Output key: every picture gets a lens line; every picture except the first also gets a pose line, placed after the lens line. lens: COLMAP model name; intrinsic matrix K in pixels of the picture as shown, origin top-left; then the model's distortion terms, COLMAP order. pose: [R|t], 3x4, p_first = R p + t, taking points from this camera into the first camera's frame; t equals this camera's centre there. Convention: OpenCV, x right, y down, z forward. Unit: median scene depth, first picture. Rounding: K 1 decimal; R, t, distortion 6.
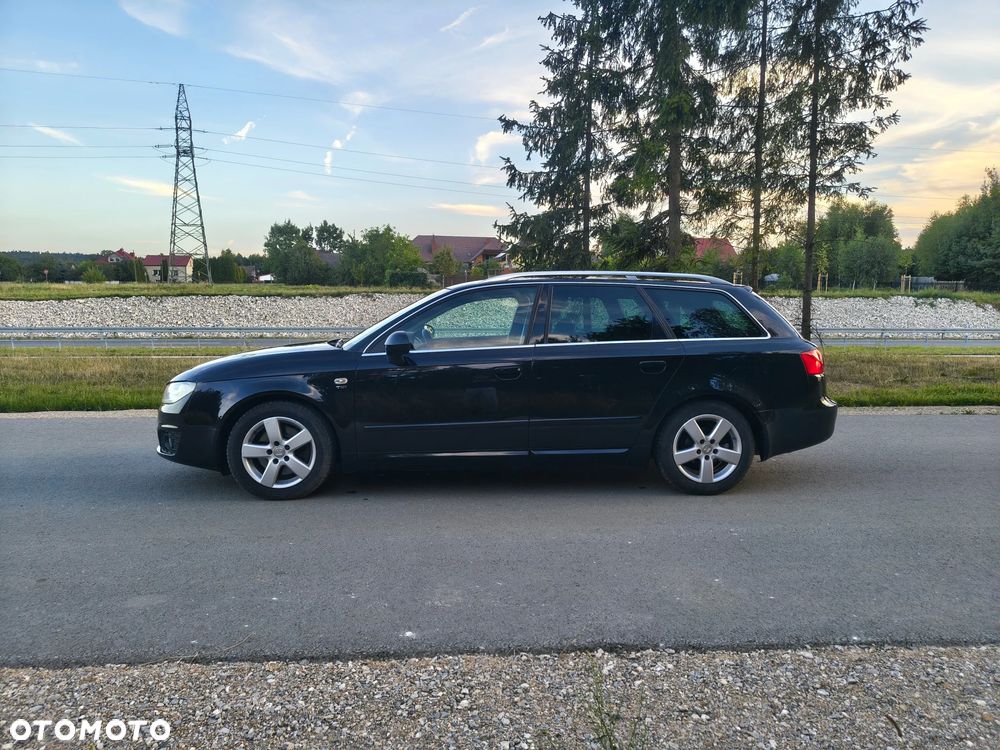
lens RADIAL K [[746.6, 0, 500.0], [0, 746.6, 375.0], [0, 0, 1]] dist [-0.004420, -0.002939]
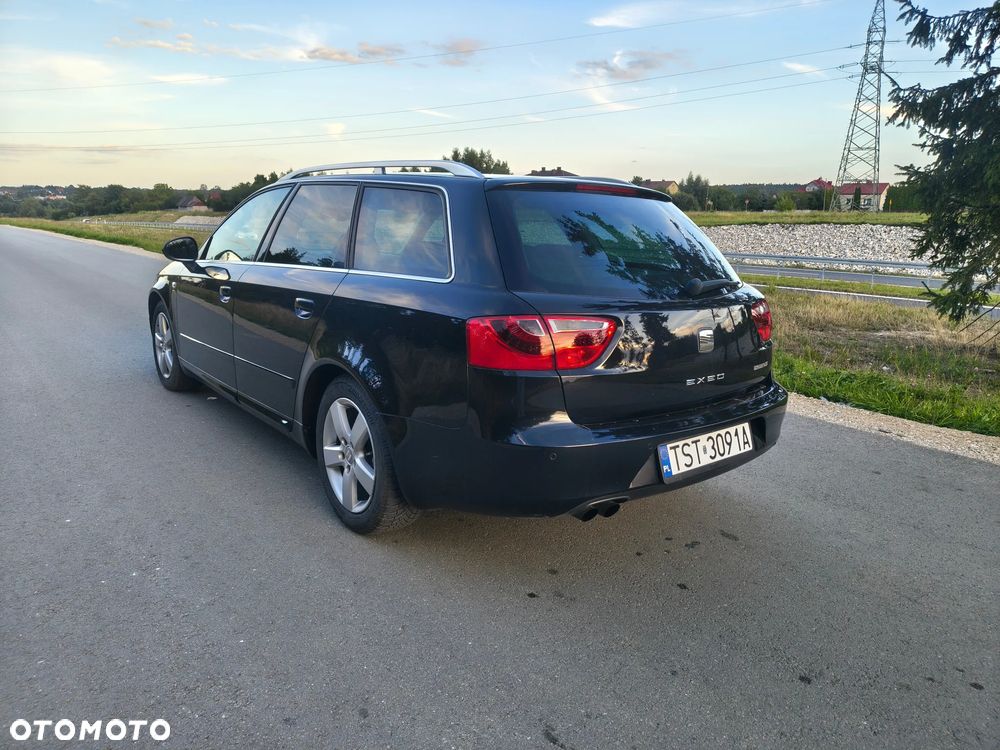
lens RADIAL K [[732.7, 0, 502.6], [0, 732.7, 362.5], [0, 0, 1]] dist [0.008158, 0.004415]
pose [[0.589239, 0.164196, -0.791098, 0.090723], [-0.103672, 0.986404, 0.127514, -0.006837], [0.801280, 0.006878, 0.598250, 0.086056]]
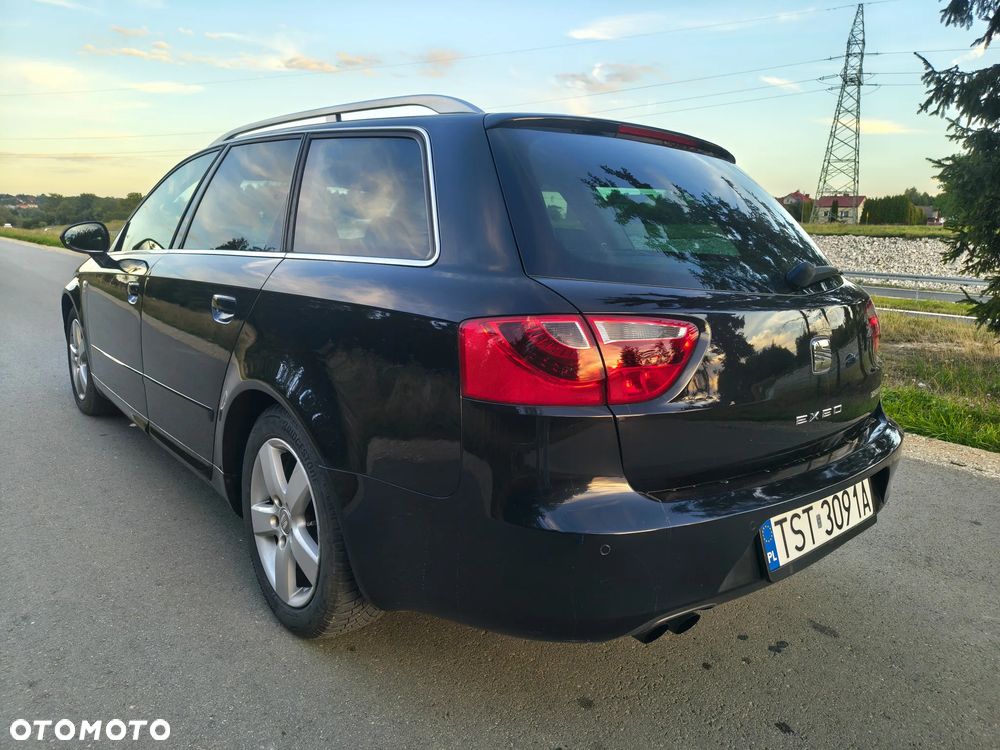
lens RADIAL K [[723.4, 0, 500.0], [0, 723.4, 375.0], [0, 0, 1]] dist [0.041699, -0.057555]
pose [[0.609785, 0.165212, -0.775156, 0.074153], [-0.106872, 0.986240, 0.126130, -0.004921], [0.785328, 0.005930, 0.619051, 0.096532]]
